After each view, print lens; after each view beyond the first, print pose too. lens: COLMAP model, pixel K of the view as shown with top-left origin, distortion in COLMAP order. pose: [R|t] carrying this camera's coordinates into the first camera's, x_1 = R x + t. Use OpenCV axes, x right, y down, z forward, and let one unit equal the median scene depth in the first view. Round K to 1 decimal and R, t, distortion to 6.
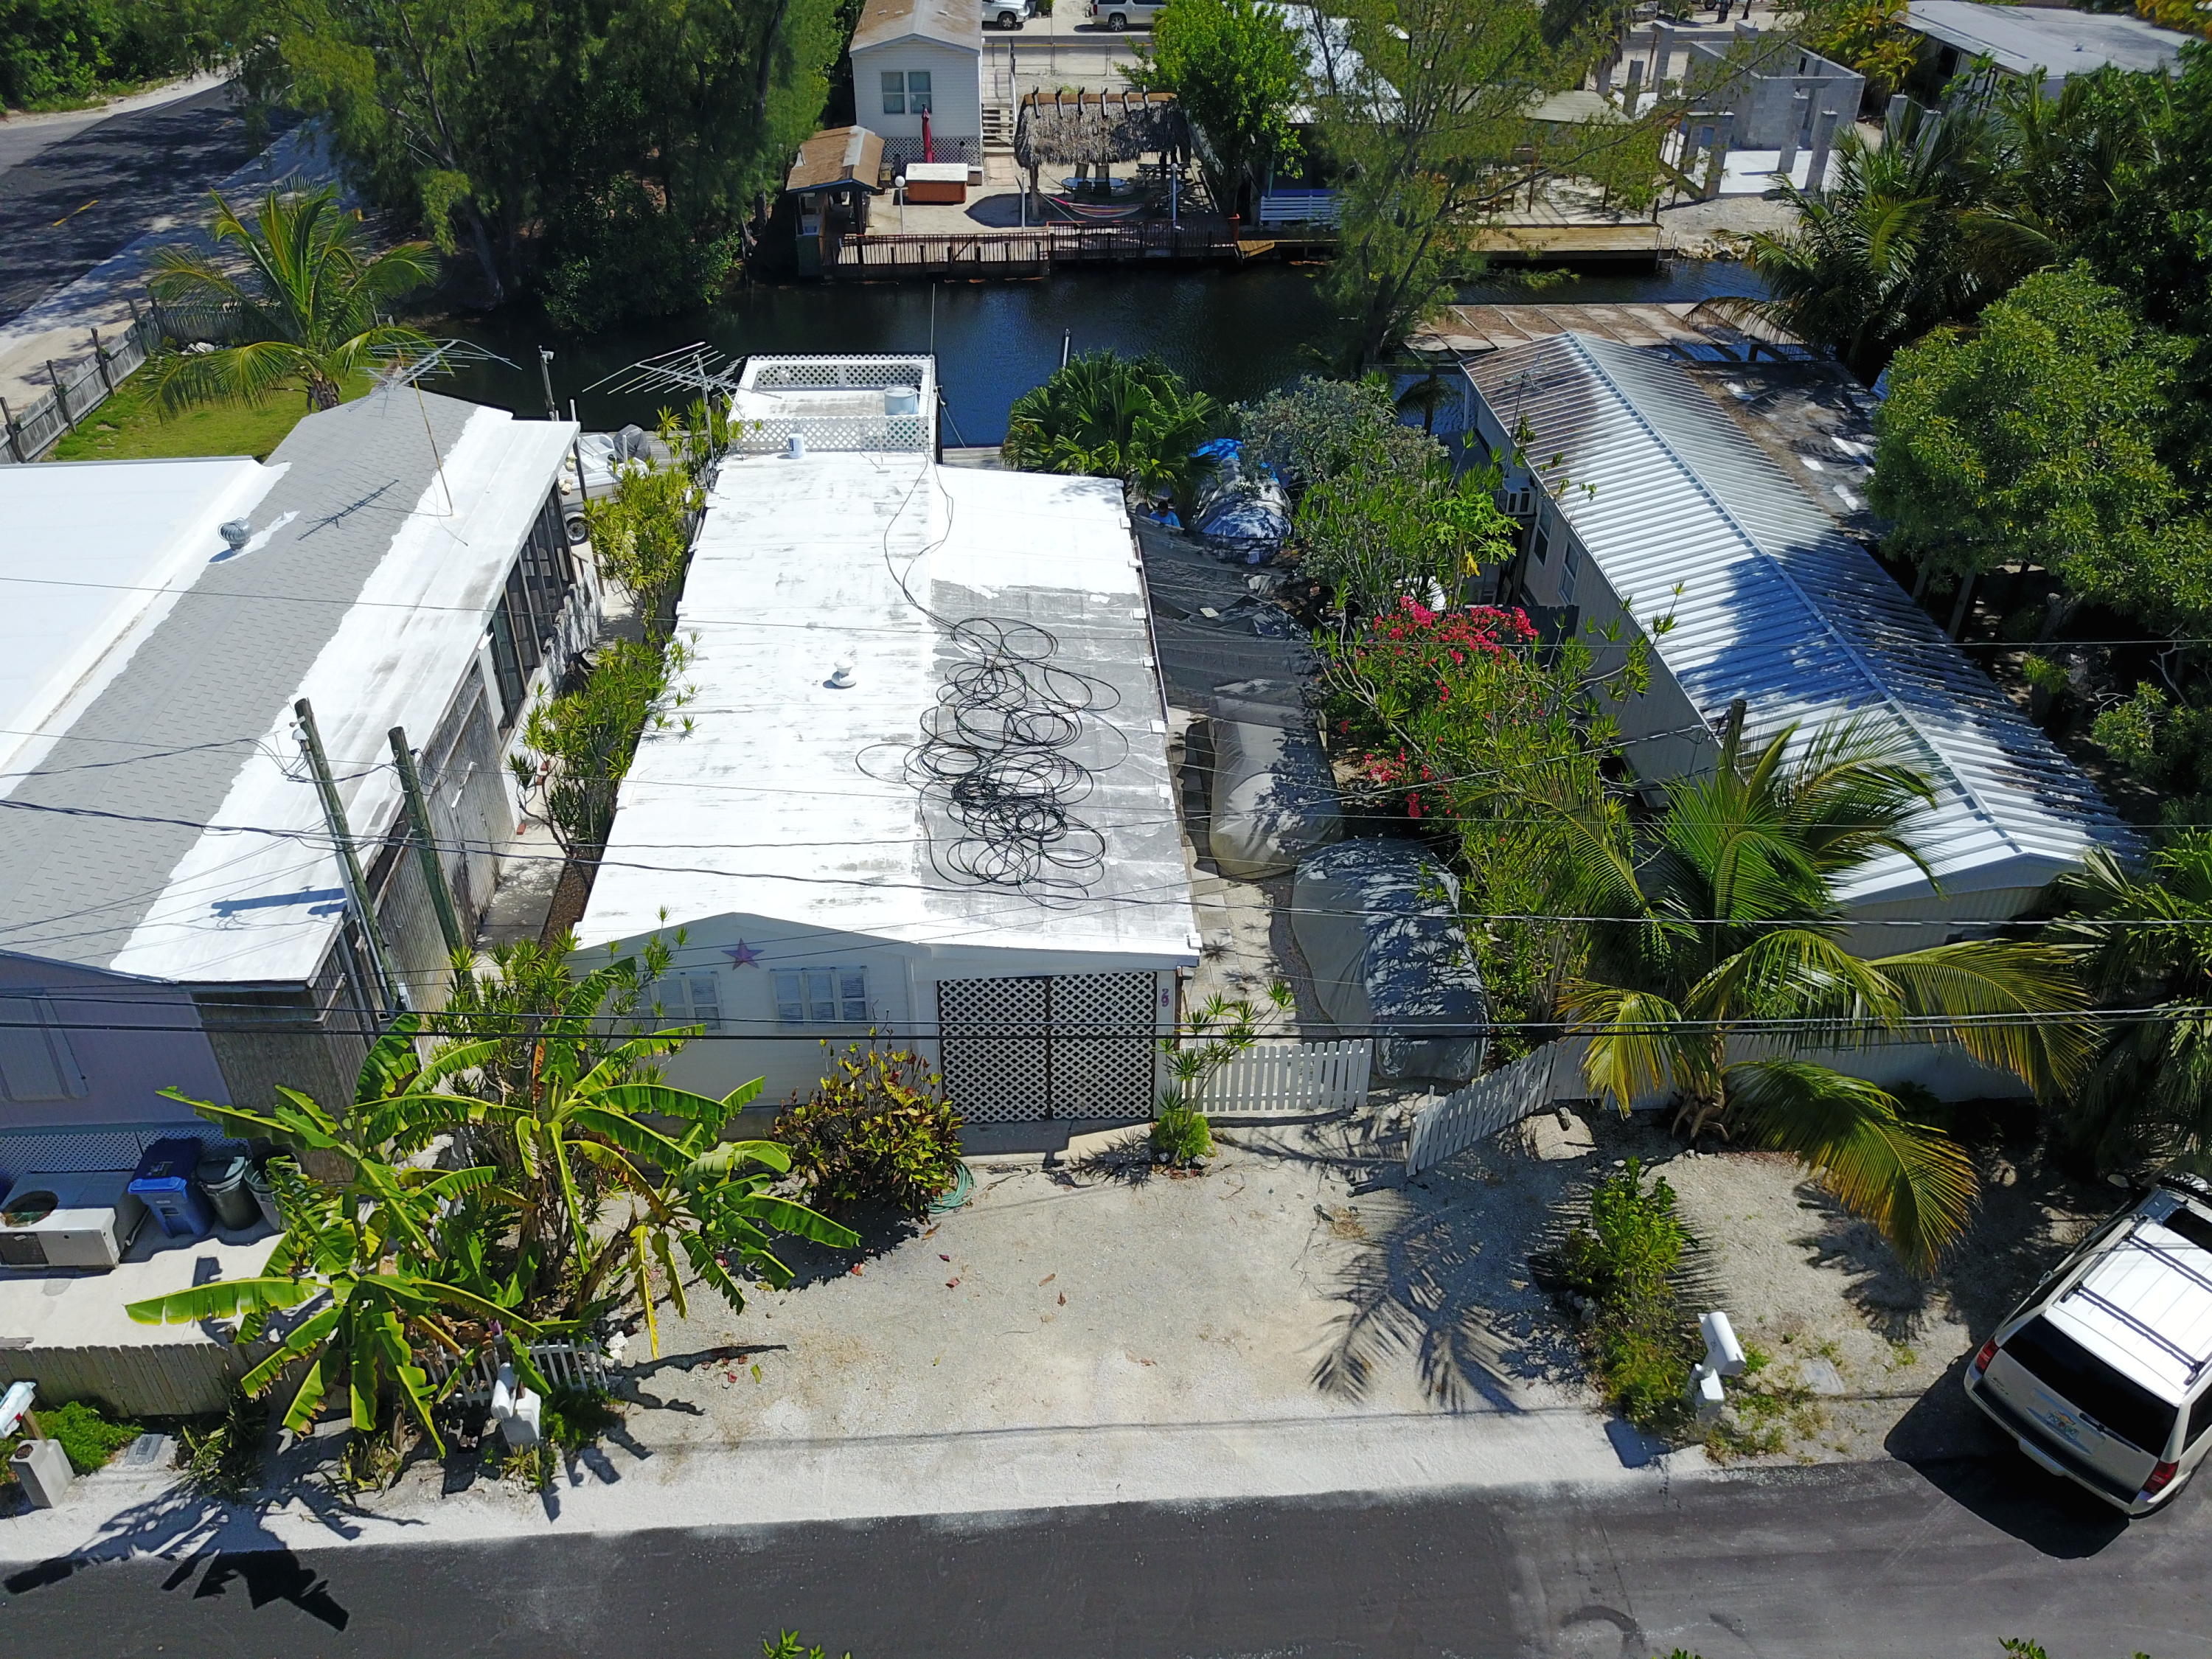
lens RADIAL K [[1705.8, 0, 1106.3], [0, 1705.8, 823.7], [0, 0, 1]] dist [-0.015725, 0.001806]
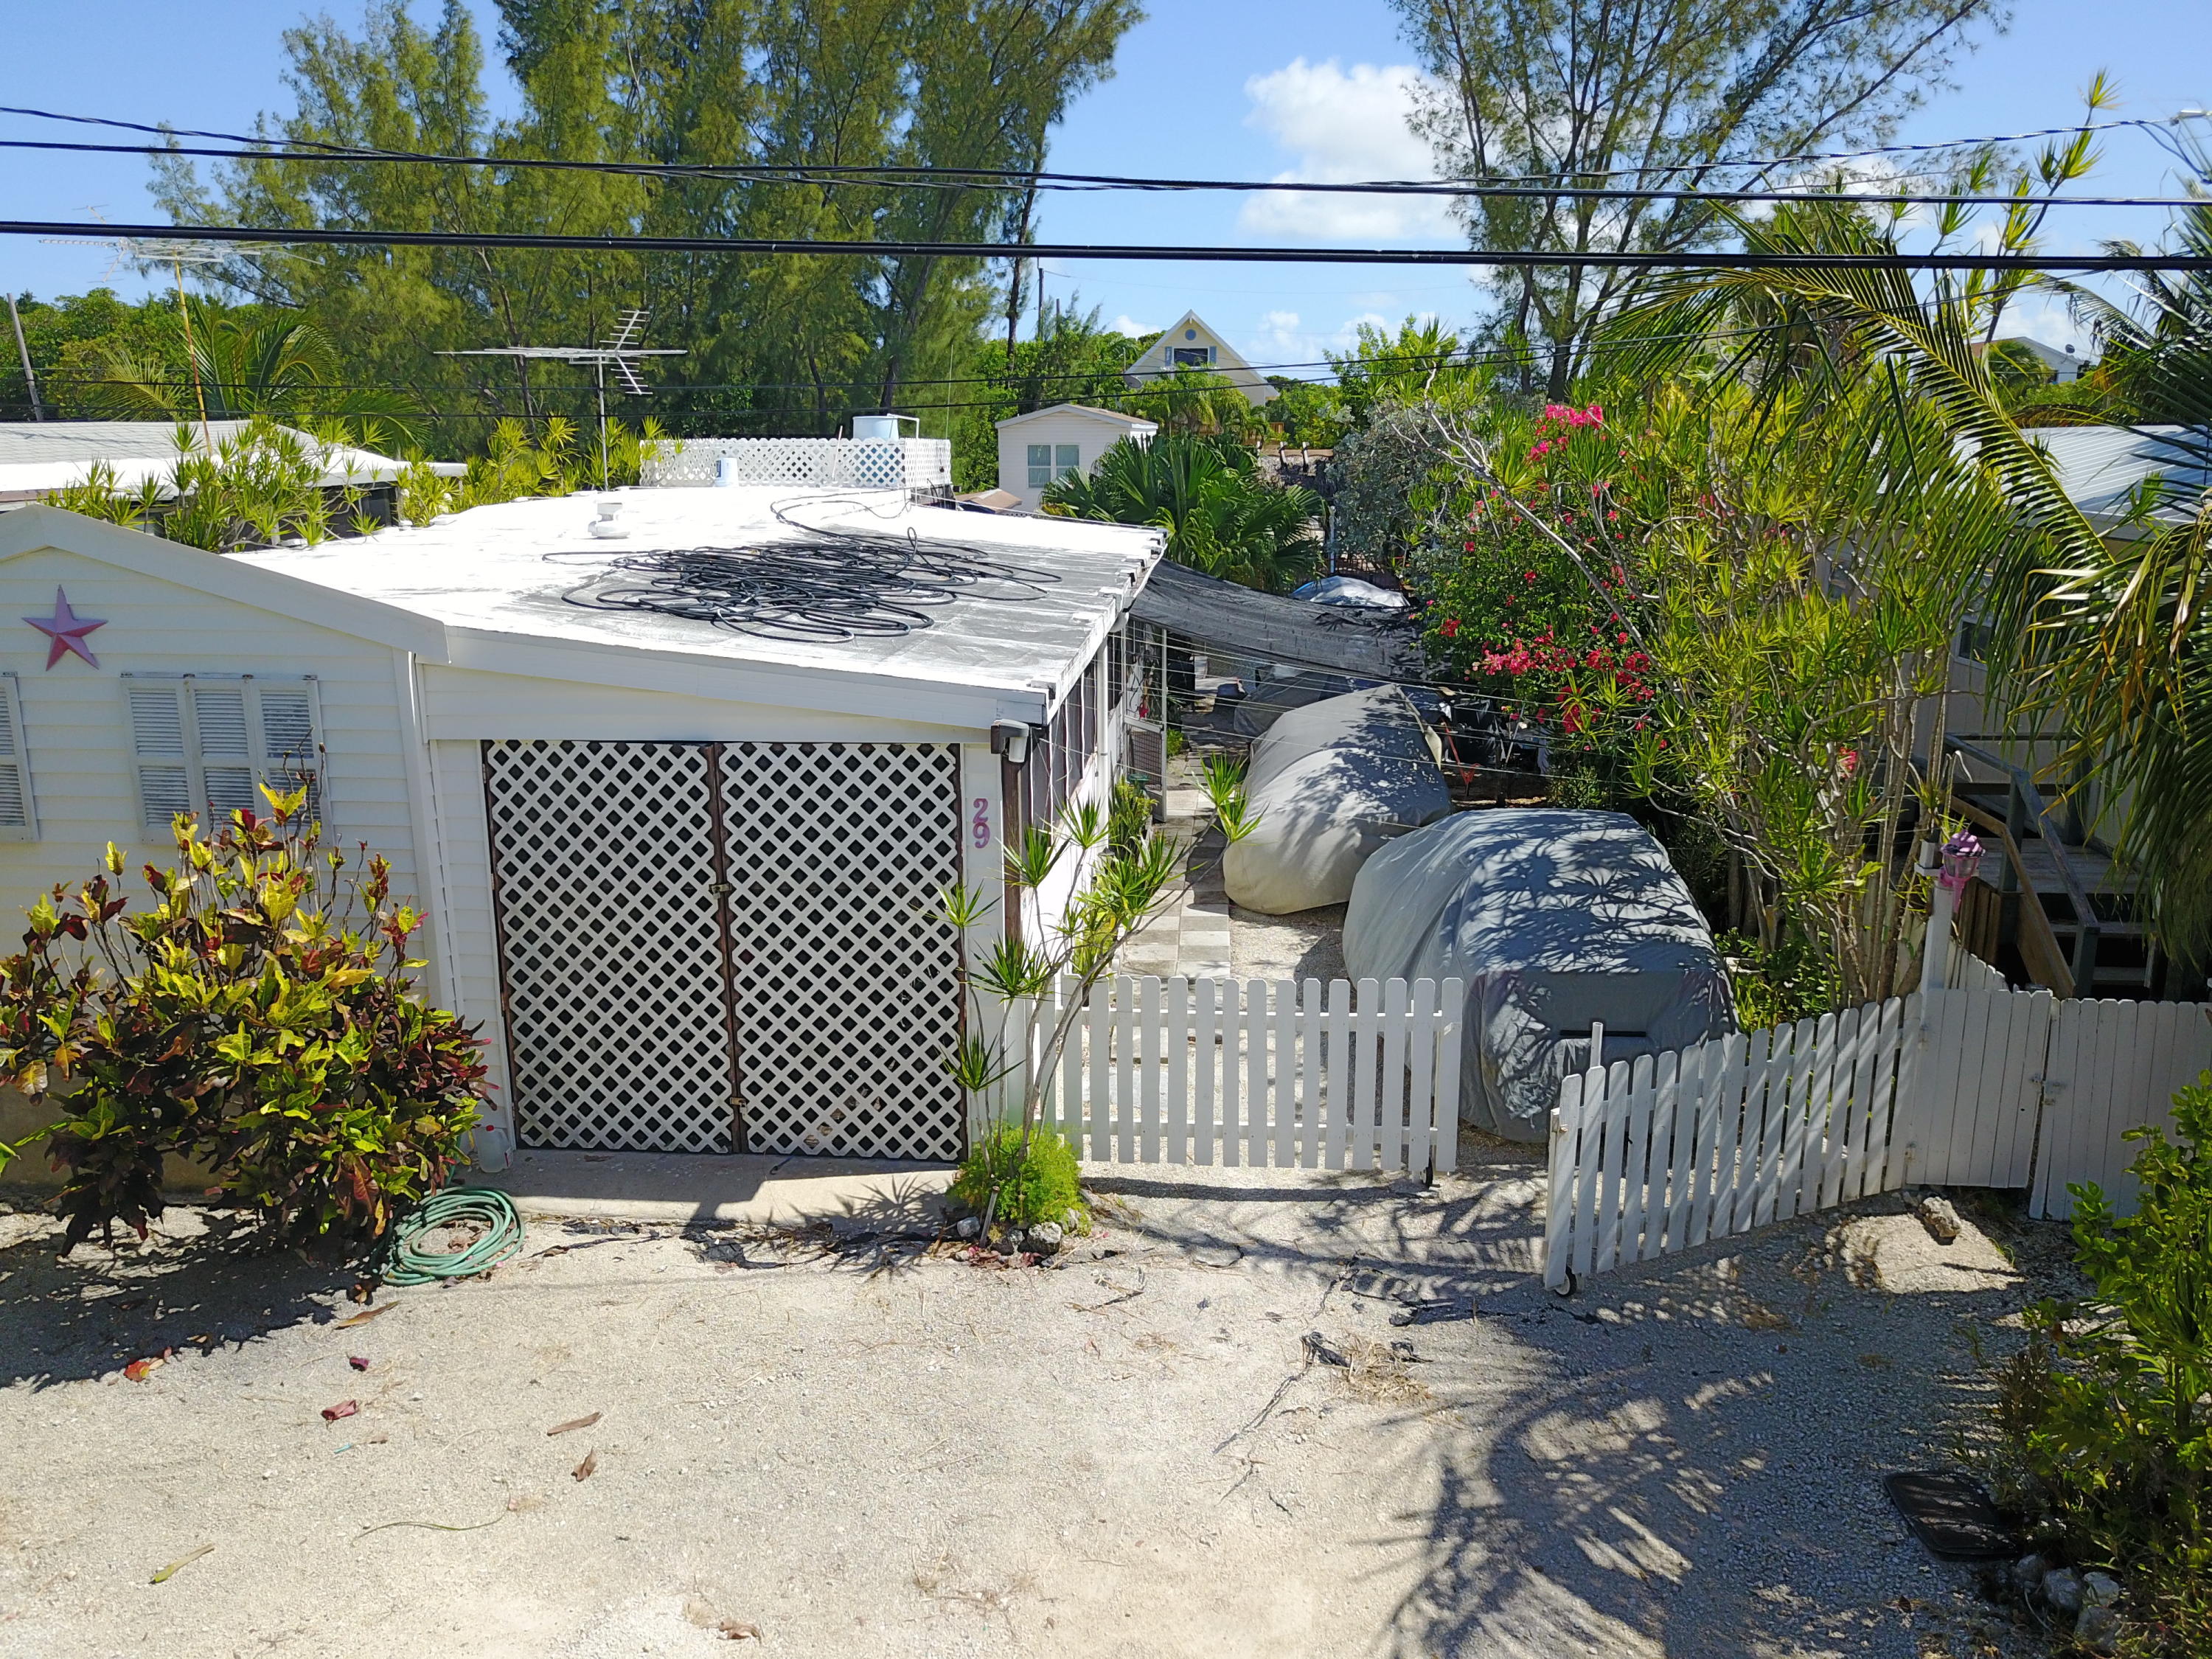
lens RADIAL K [[1705.8, 0, 1104.7], [0, 1705.8, 836.8], [0, 0, 1]] dist [-0.015725, 0.001806]
pose [[0.990395, 0.020431, -0.136746, 0.125777], [-0.068504, 0.931605, -0.356959, 0.256568], [0.120100, 0.362898, 0.924057, 0.576062]]
